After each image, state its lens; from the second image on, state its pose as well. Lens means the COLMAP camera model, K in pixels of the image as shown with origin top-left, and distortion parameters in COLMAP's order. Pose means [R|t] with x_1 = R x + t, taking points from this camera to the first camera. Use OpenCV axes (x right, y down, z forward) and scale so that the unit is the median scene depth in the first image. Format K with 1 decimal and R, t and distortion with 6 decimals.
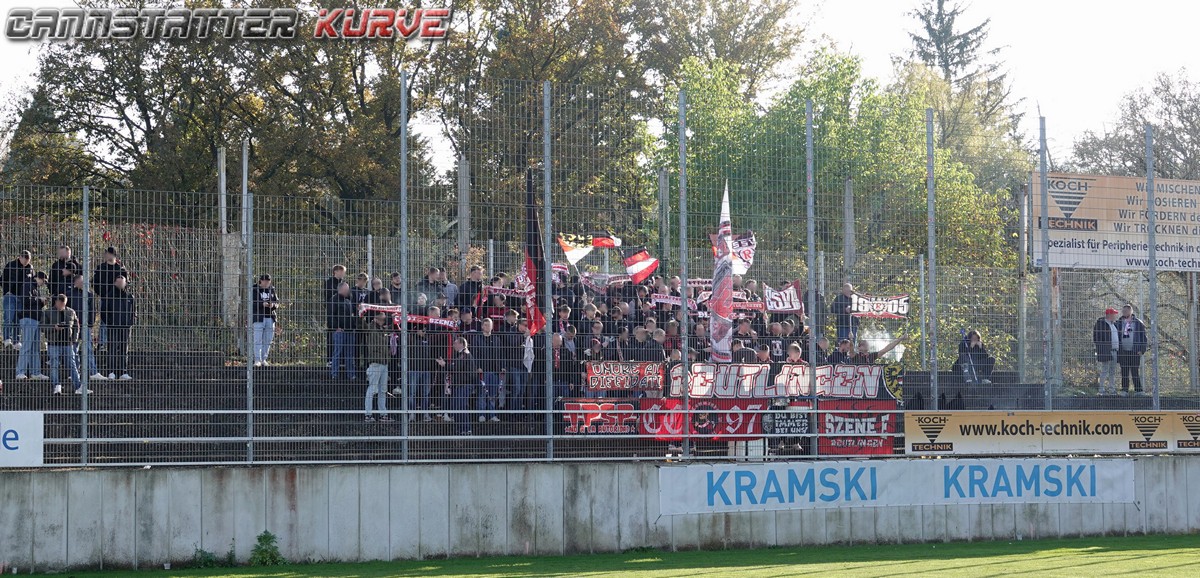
lens RADIAL K [[2481.3, 0, 586.0], [0, 2481.3, 273.0], [0, 0, 1]] dist [-0.025814, 0.000000]
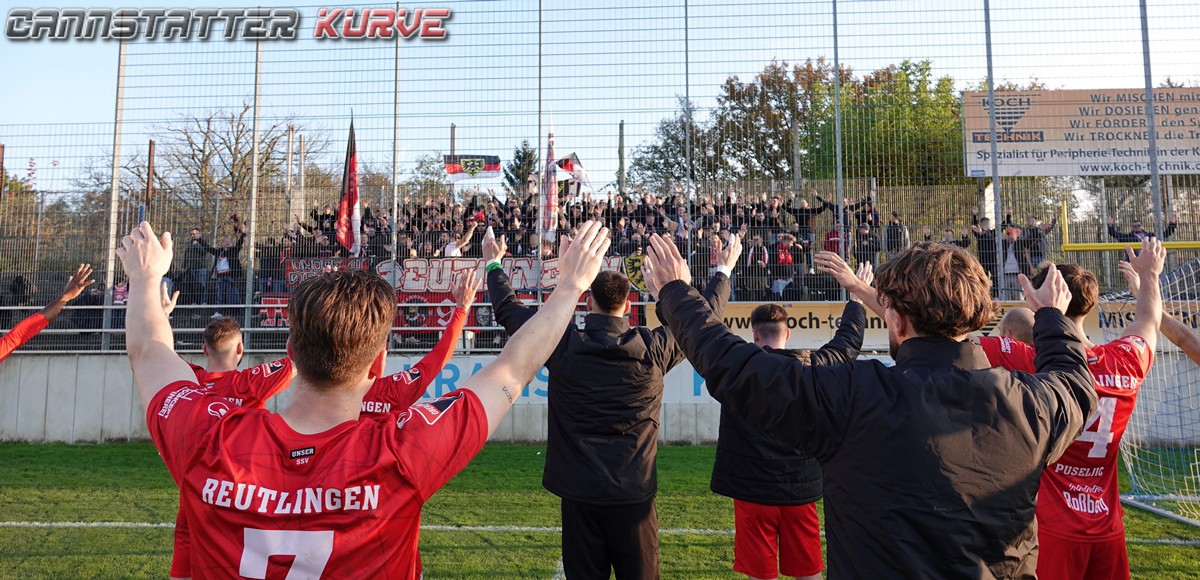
lens RADIAL K [[834.5, 0, 601.0], [0, 834.5, 248.4], [0, 0, 1]] dist [0.009607, 0.004386]
pose [[0.848682, -0.048780, -0.526650, 0.288866], [0.032900, 0.998678, -0.039483, 0.047327], [0.527880, 0.016182, 0.849165, 0.727355]]
